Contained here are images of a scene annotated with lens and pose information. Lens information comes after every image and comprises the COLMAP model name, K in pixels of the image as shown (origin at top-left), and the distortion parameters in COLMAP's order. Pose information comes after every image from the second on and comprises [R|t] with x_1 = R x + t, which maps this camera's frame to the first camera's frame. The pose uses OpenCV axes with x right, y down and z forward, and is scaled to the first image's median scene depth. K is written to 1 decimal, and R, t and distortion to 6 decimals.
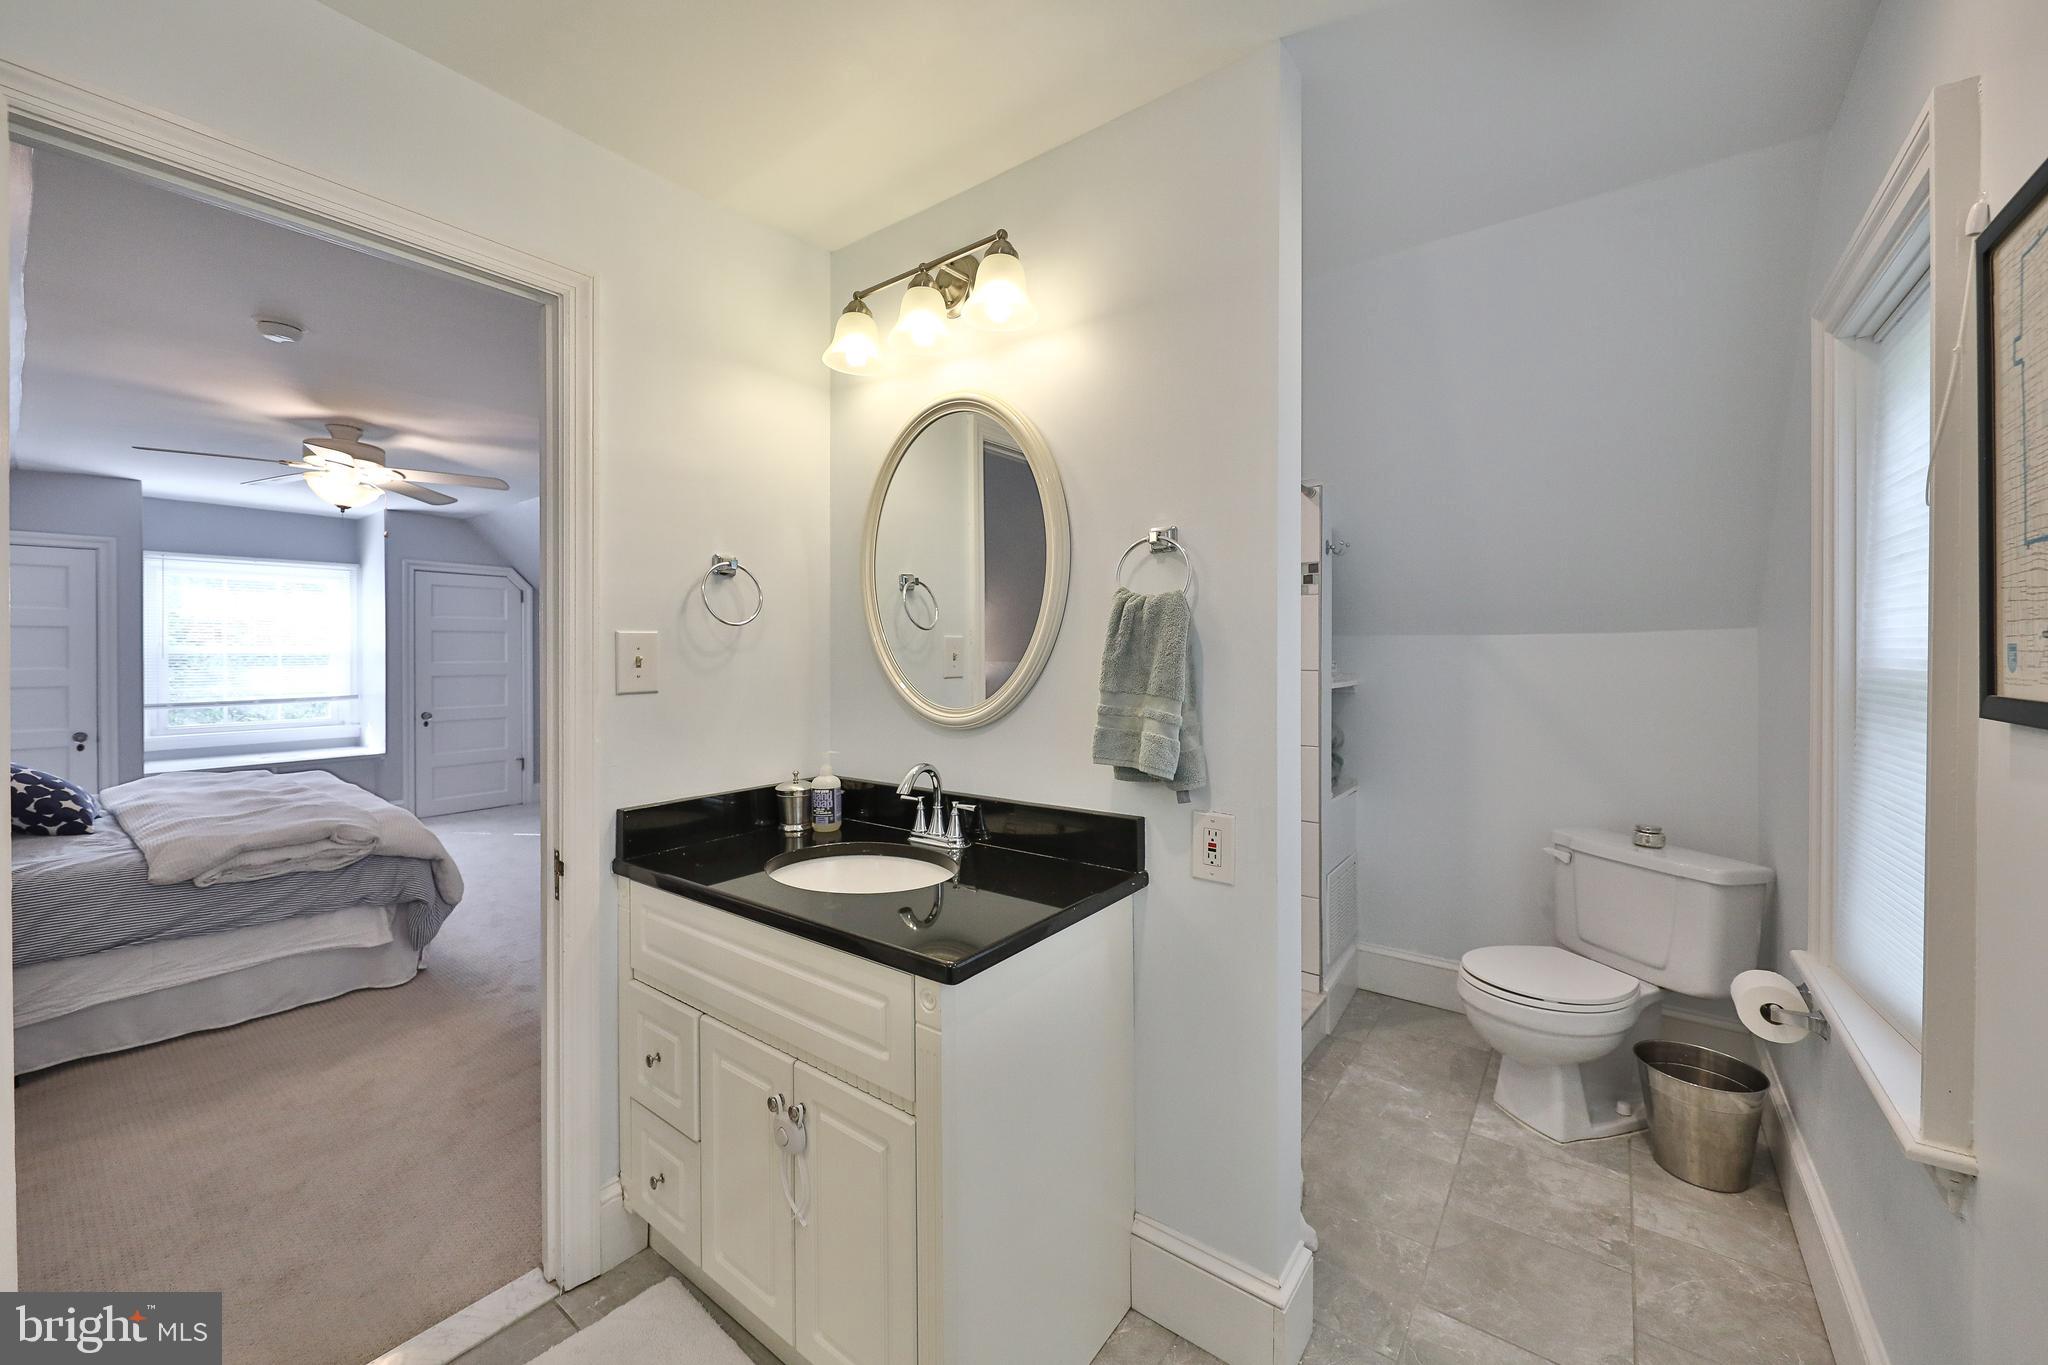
lens RADIAL K [[751.0, 0, 1029.1], [0, 751.0, 656.7], [0, 0, 1]] dist [-0.000077, -0.000080]
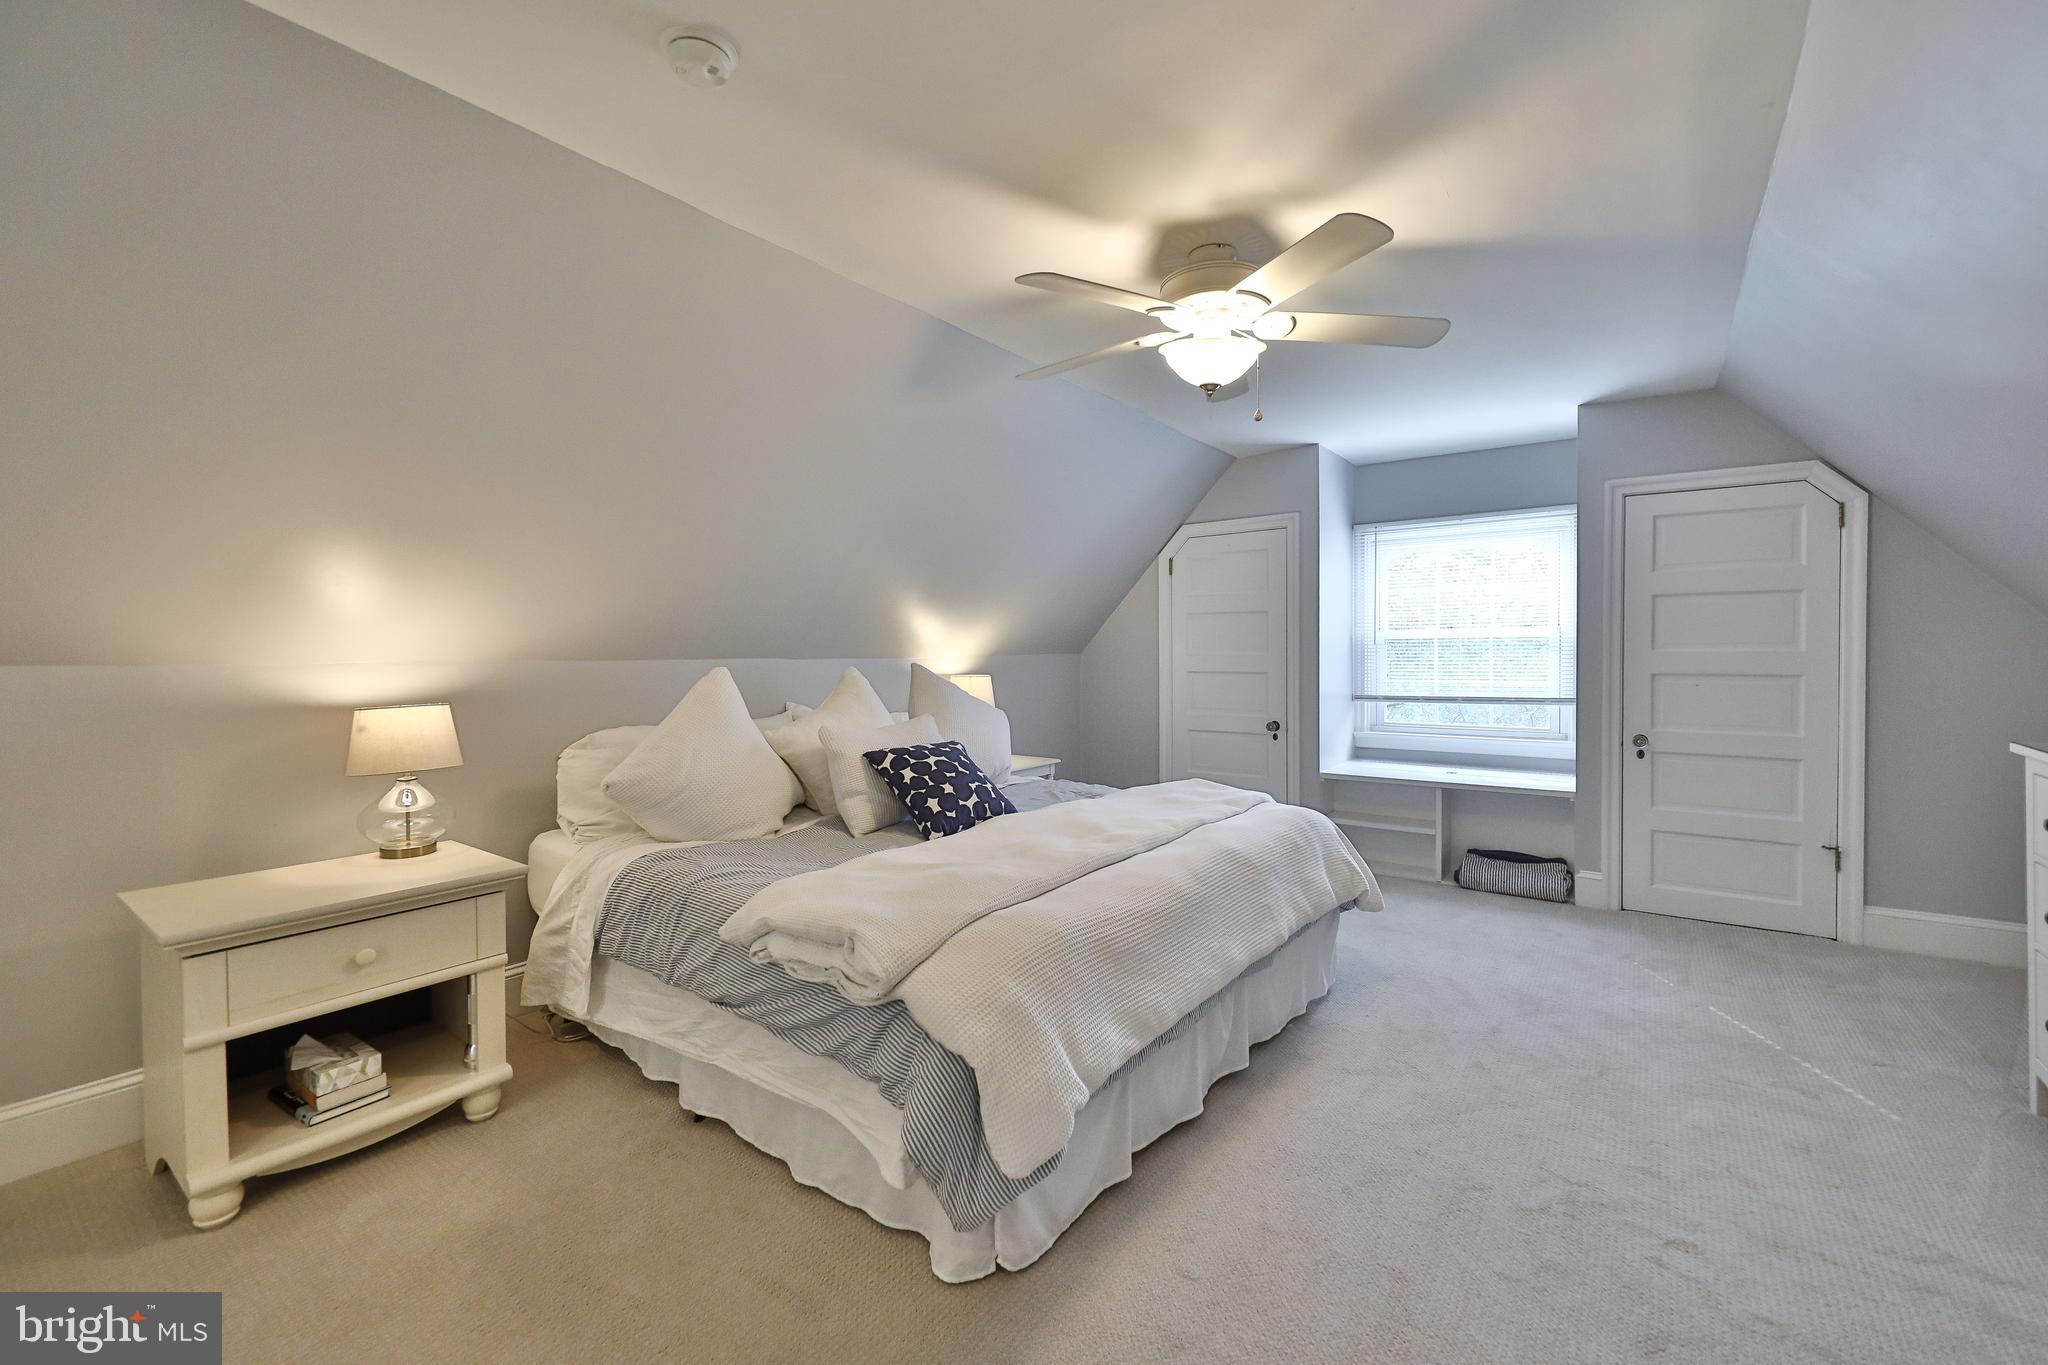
lens RADIAL K [[863.6, 0, 1023.9], [0, 863.6, 659.4], [0, 0, 1]] dist [0.001268, 0.000073]
pose [[-0.003298, 0.013295, -0.999906, -0.141623], [-0.000297, 0.999912, 0.013296, 0.006901], [0.999995, 0.000341, -0.003294, 0.578231]]
